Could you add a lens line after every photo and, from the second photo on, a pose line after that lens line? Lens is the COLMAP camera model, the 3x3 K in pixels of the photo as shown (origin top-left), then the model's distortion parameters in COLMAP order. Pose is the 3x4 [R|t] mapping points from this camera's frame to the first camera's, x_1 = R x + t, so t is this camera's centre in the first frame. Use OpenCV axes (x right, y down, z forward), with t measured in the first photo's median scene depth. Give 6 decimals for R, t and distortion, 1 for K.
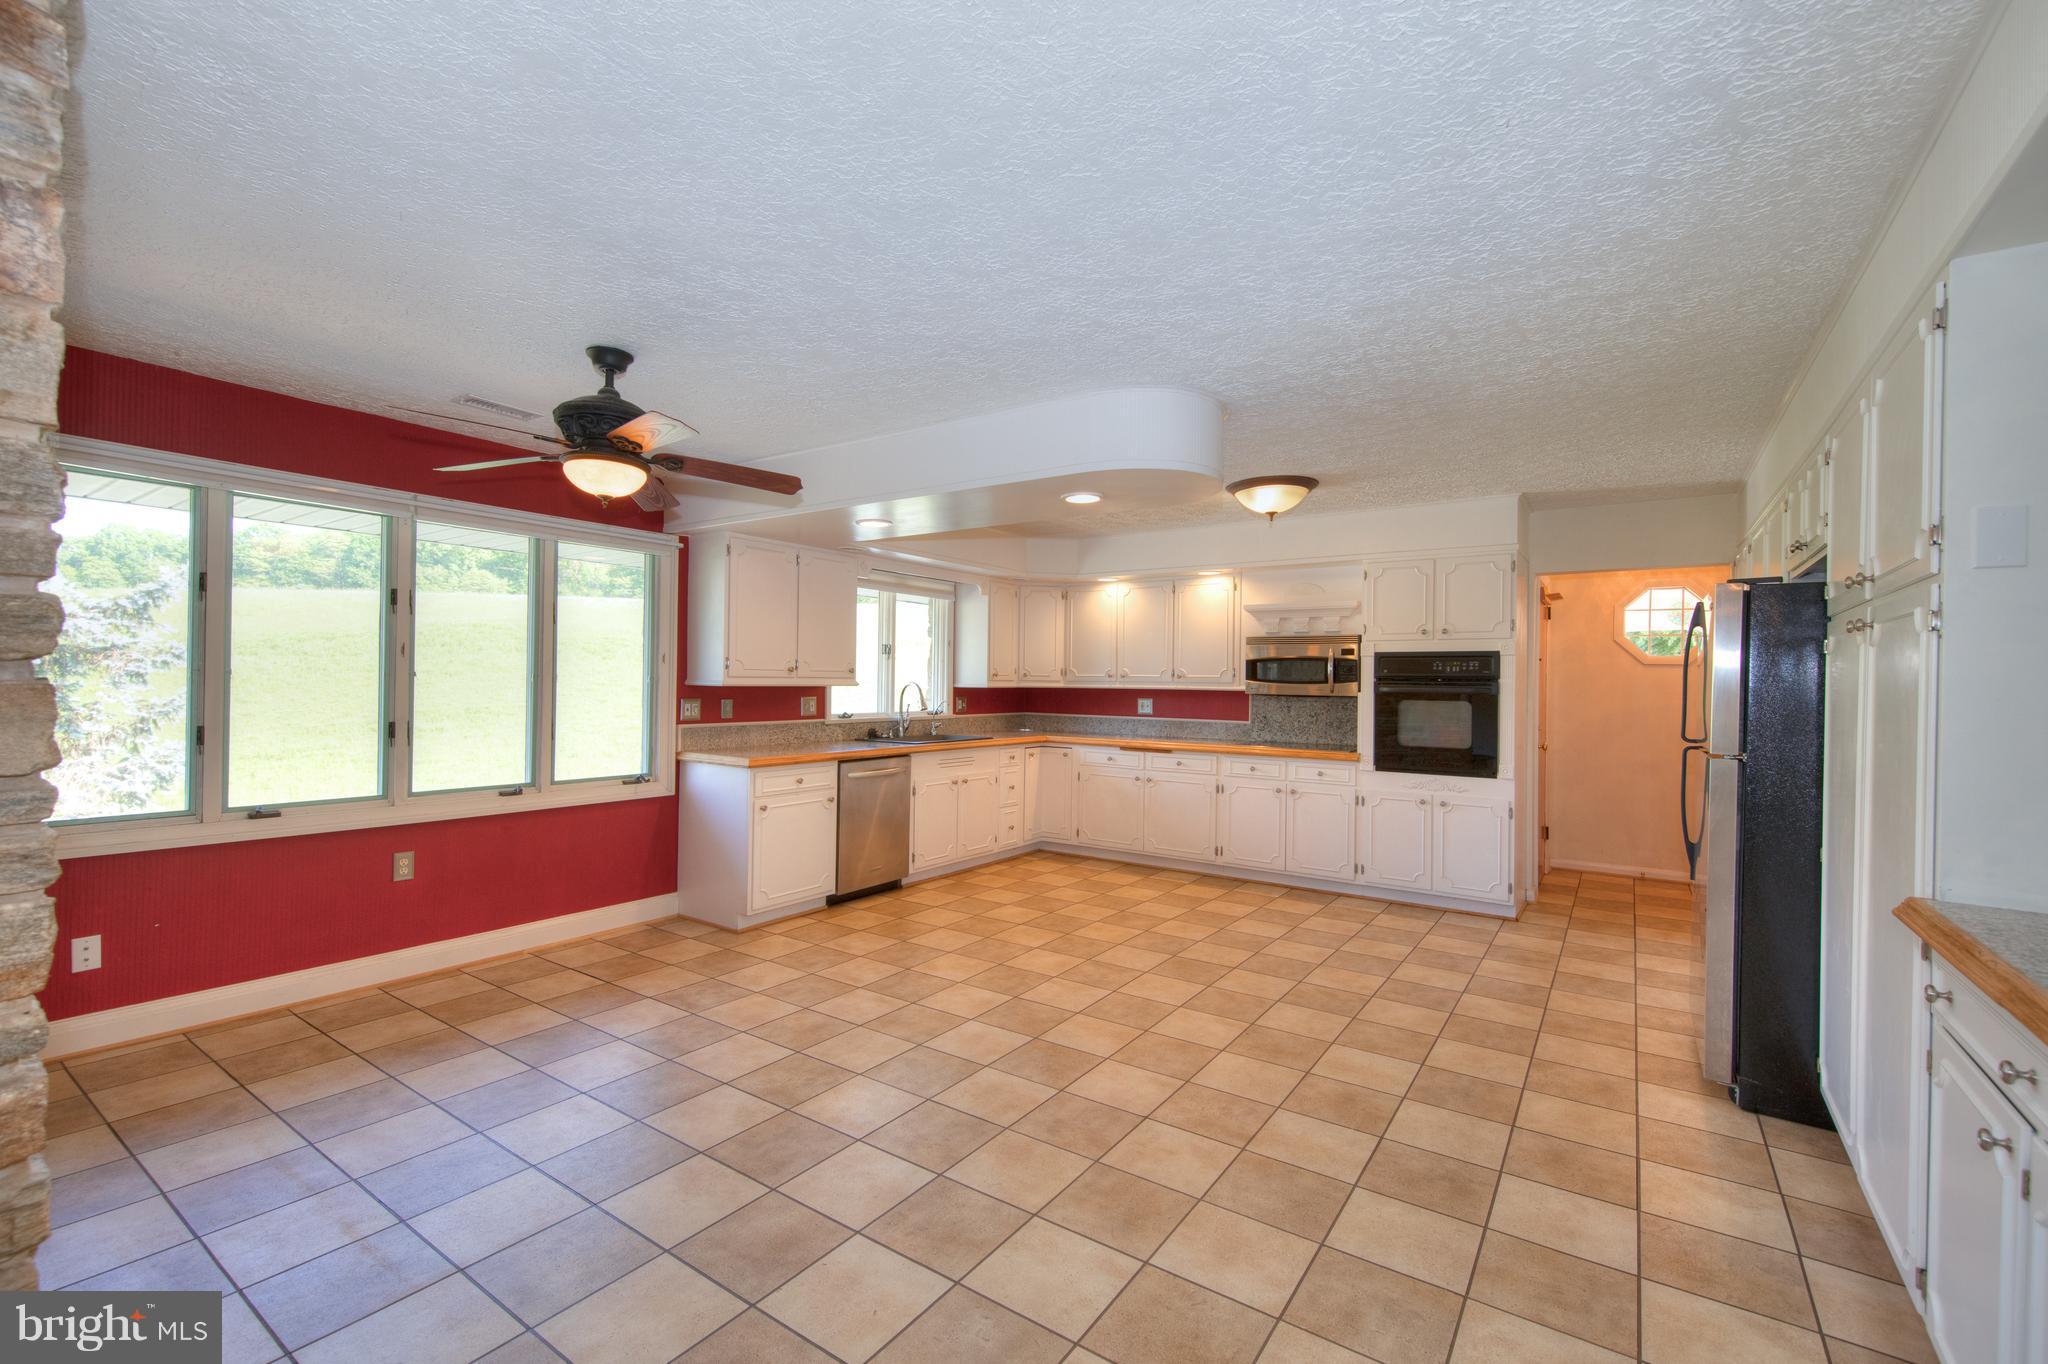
lens RADIAL K [[870.2, 0, 1020.2], [0, 870.2, 677.6], [0, 0, 1]] dist [0.017883, -0.005393]
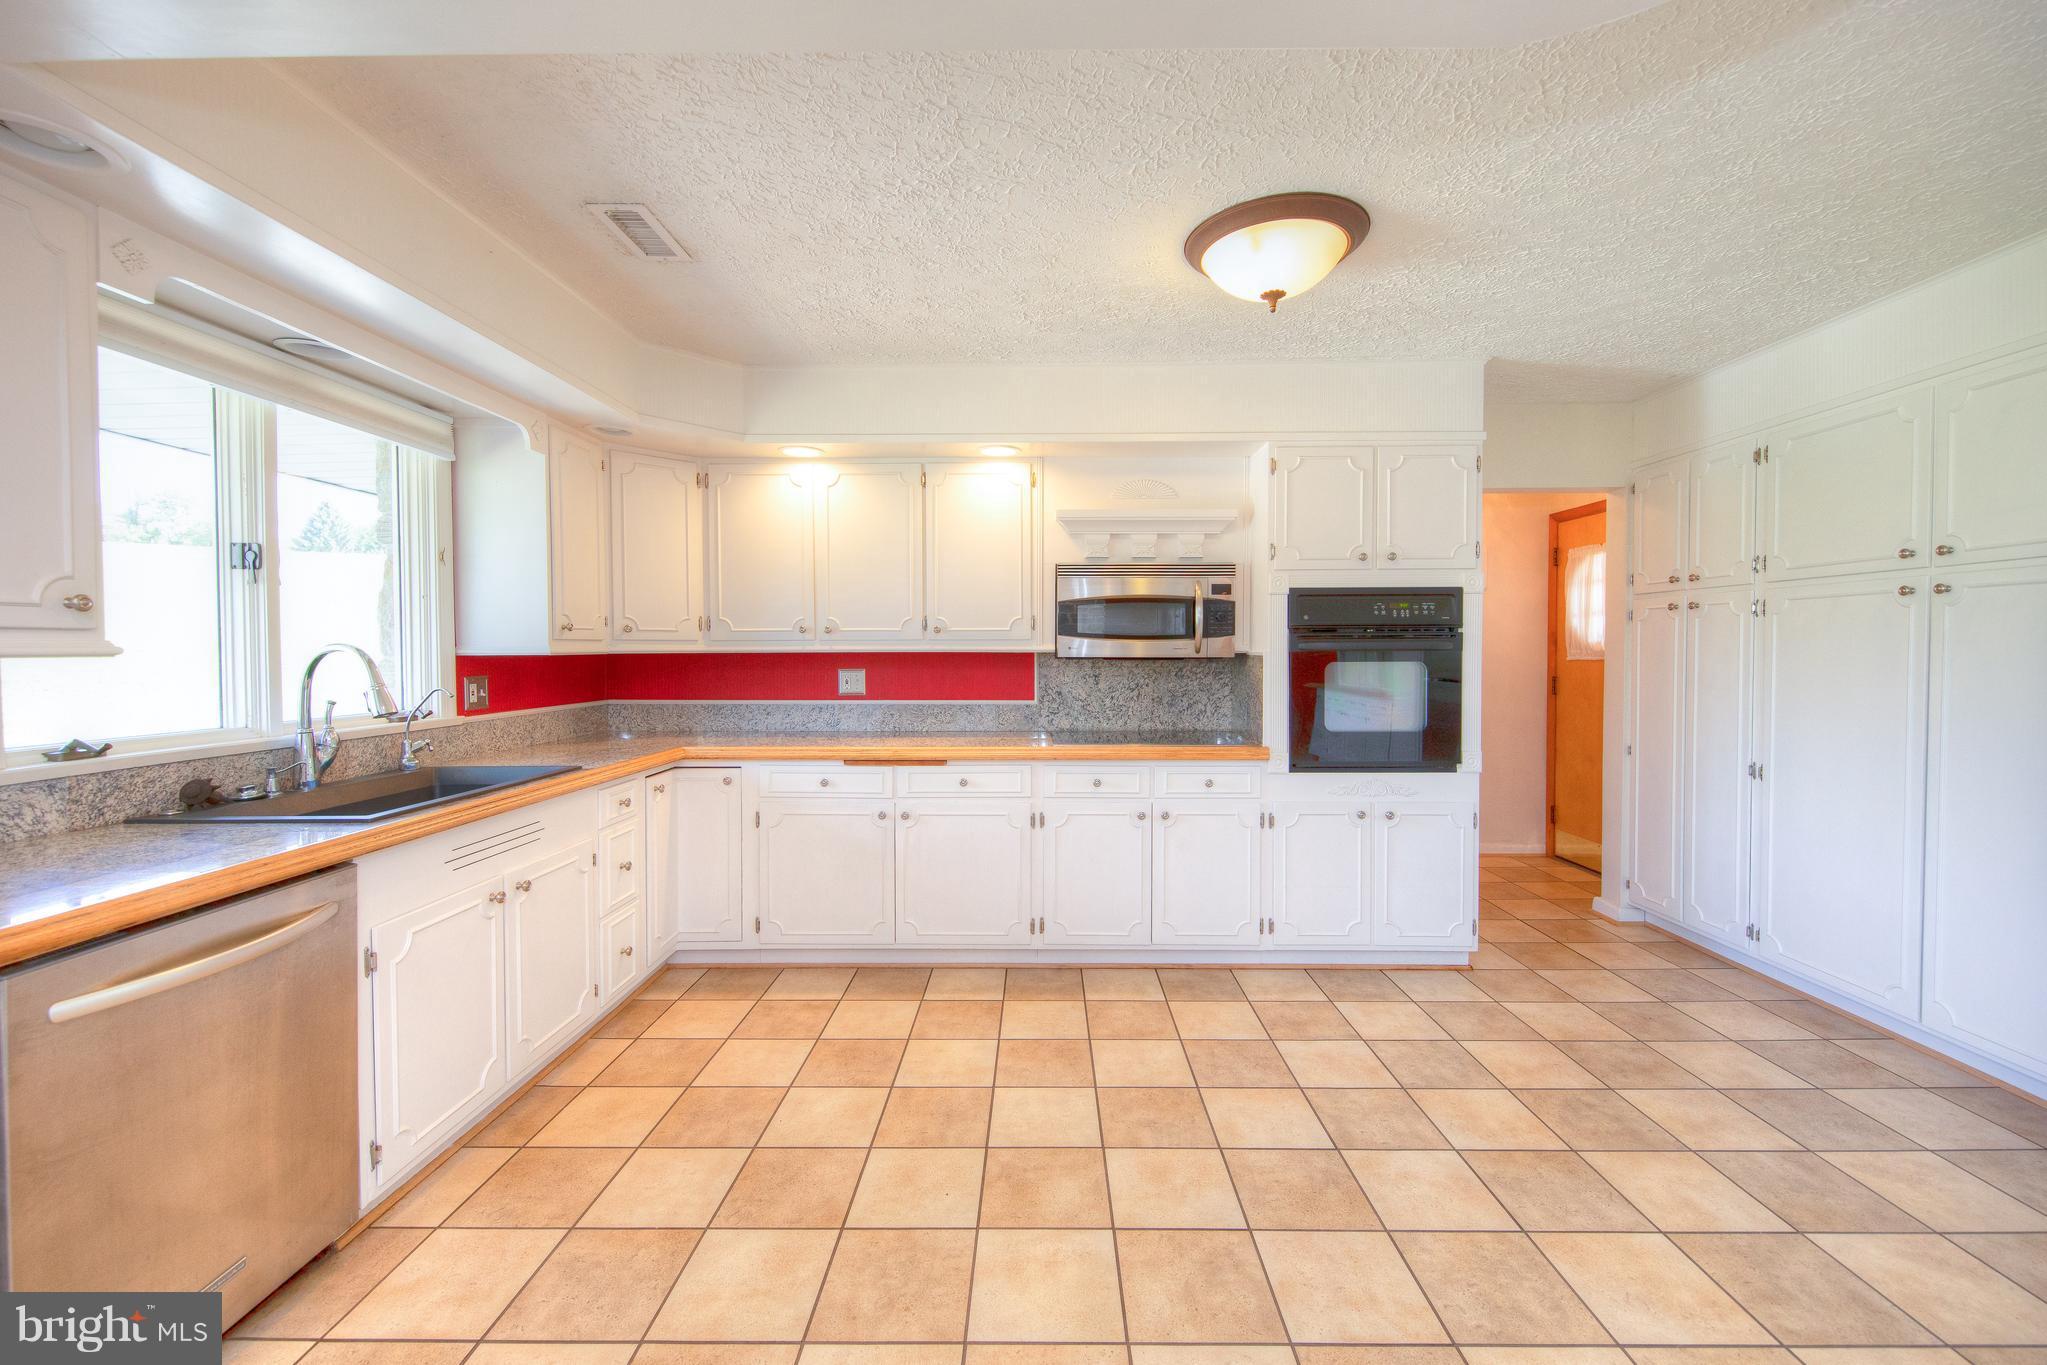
lens RADIAL K [[821.6, 0, 1032.6], [0, 821.6, 668.7], [0, 0, 1]] dist [0.017812, -0.008142]
pose [[0.827750, -0.028078, 0.560394, -0.094372], [0.009583, 0.999309, 0.035913, 0.007233], [-0.561015, -0.024357, 0.827447, 0.647067]]
